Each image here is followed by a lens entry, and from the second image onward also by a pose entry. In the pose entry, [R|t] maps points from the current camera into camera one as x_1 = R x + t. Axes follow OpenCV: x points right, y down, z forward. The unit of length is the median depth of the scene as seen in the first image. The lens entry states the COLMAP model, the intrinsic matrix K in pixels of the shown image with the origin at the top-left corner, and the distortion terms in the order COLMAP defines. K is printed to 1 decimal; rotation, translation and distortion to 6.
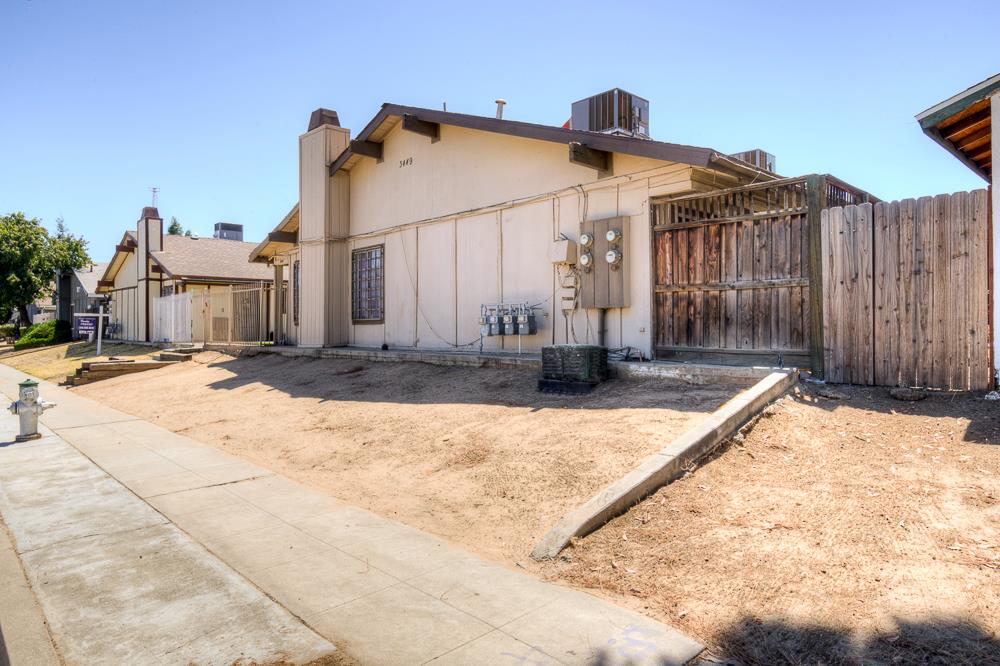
lens RADIAL K [[613.6, 0, 500.0], [0, 613.6, 330.3], [0, 0, 1]] dist [-0.009490, -0.001131]
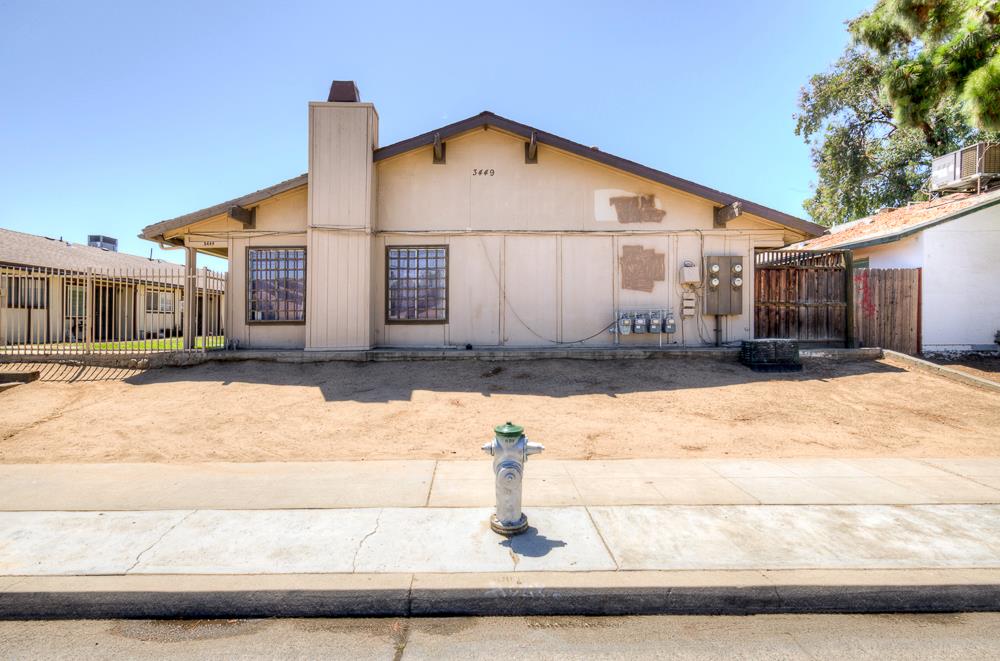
lens RADIAL K [[452.9, 0, 500.7], [0, 452.9, 323.6], [0, 0, 1]] dist [0.003370, 0.001617]
pose [[0.676176, 0.004955, 0.736723, -0.944803], [0.003538, 0.999944, -0.009972, -0.005071], [-0.736731, 0.009349, 0.676121, 0.597652]]
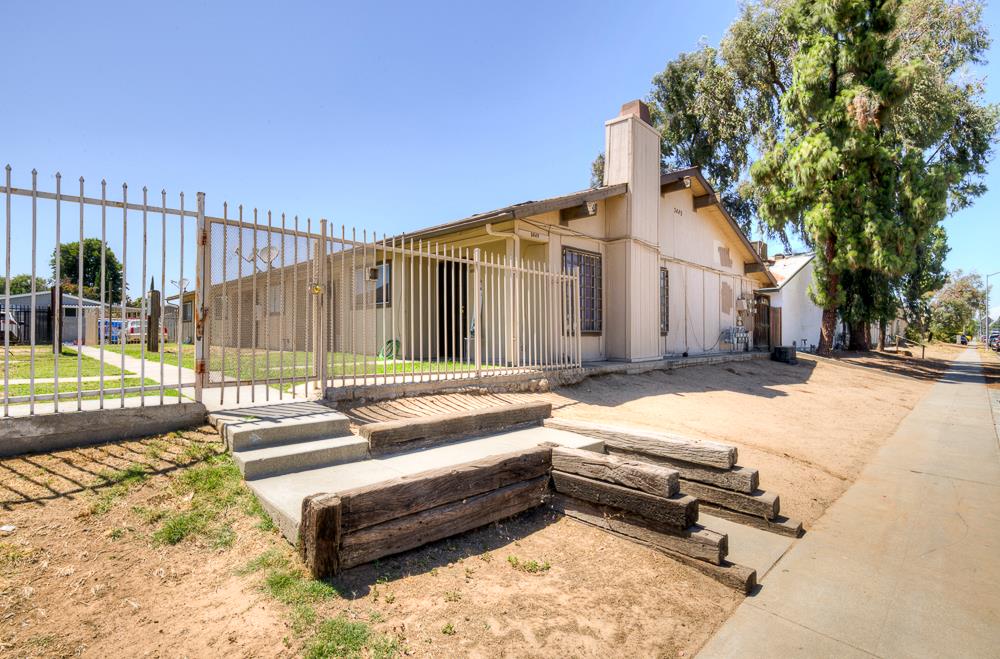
lens RADIAL K [[460.1, 0, 500.8], [0, 460.1, 333.5], [0, 0, 1]] dist [-0.005782, -0.001489]
pose [[-0.018572, 0.016344, 0.999694, -1.475400], [0.005365, 0.999854, -0.016247, -0.004049], [-0.999813, 0.005062, -0.018657, 1.842934]]
